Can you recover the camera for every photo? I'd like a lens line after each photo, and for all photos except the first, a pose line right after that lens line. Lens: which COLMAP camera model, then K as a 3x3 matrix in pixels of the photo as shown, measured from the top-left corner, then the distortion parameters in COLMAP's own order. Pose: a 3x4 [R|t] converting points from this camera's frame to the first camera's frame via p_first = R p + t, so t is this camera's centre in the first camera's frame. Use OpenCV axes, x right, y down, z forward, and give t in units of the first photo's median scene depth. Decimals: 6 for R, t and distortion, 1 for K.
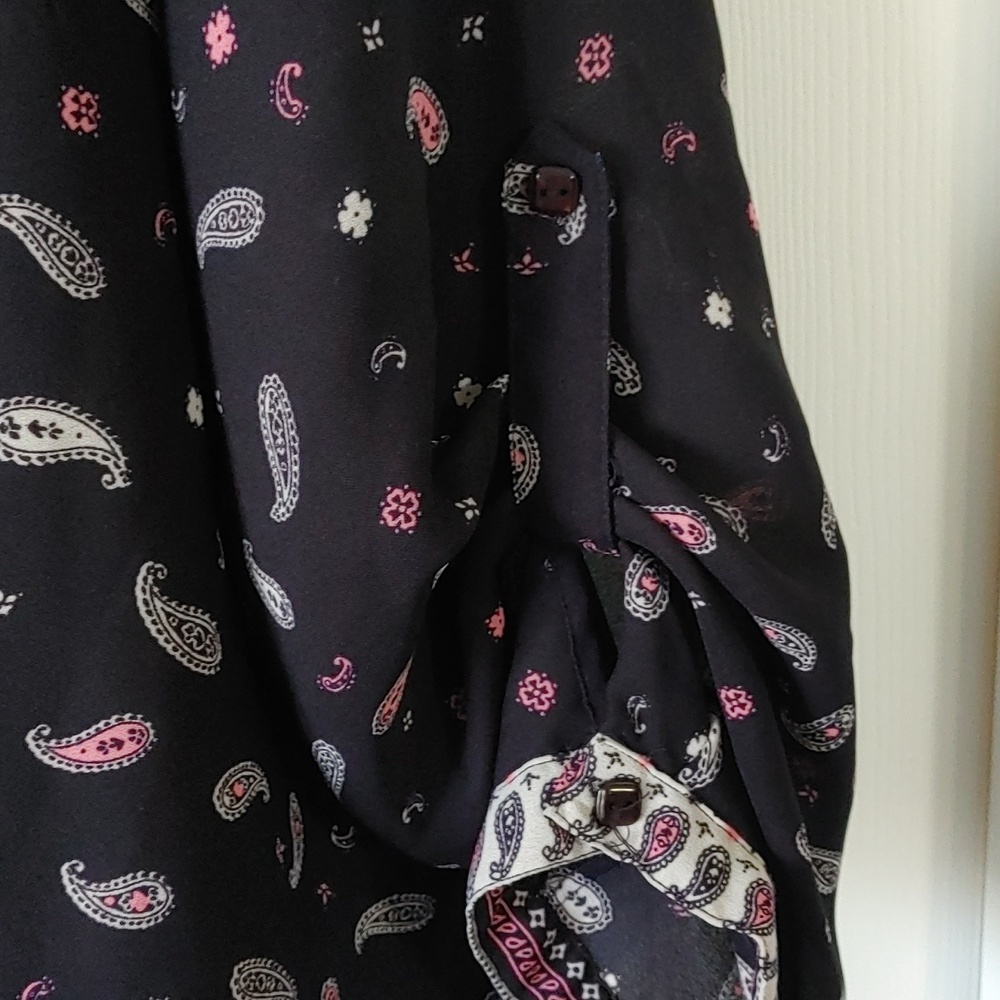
lens RADIAL K [[1674.3, 0, 495.8], [0, 1674.3, 507.7], [0, 0, 1]] dist [-0.011288, 0.000000]
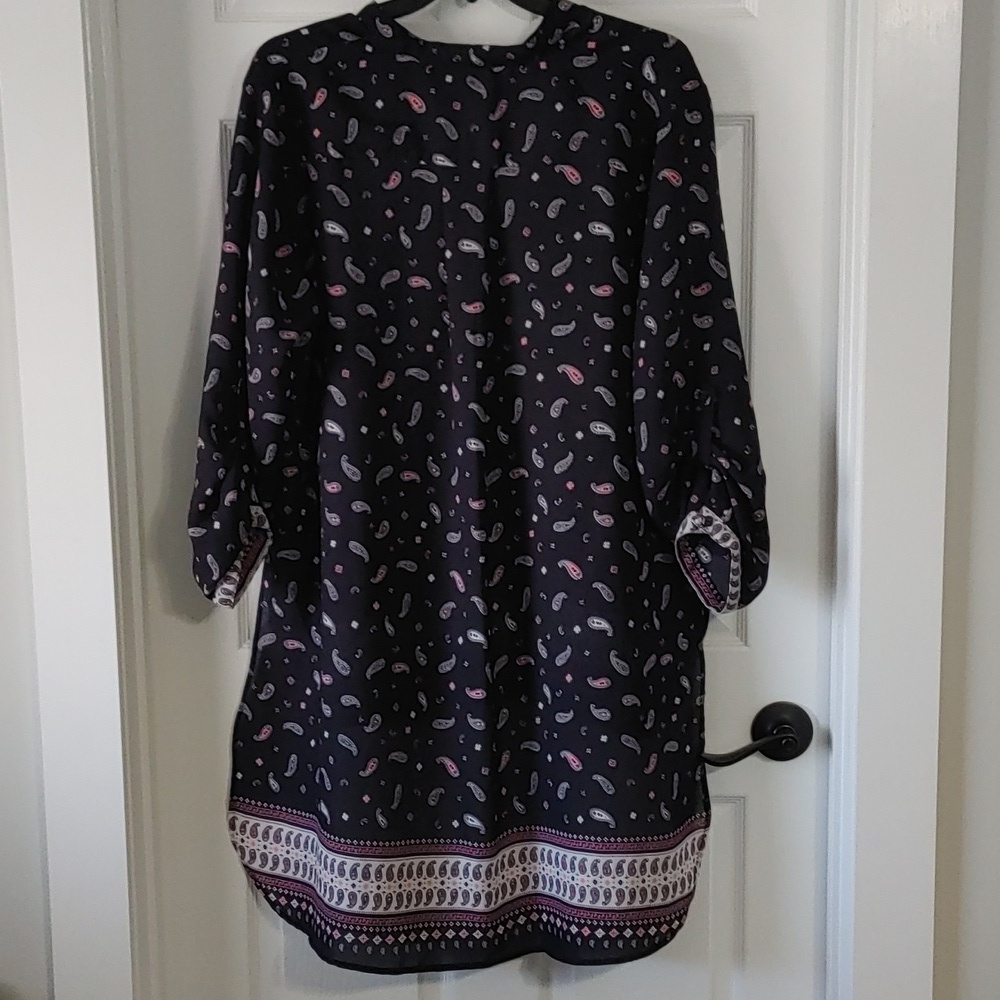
lens RADIAL K [[1674.3, 0, 499.3], [0, 1674.3, 498.2], [0, 0, 1]] dist [-0.011288, 0.000000]
pose [[0.938384, 0.077341, -0.336830, 1.122273], [-0.142635, 0.974427, -0.173627, 1.028651], [0.314788, 0.210973, 0.925418, -3.624371]]
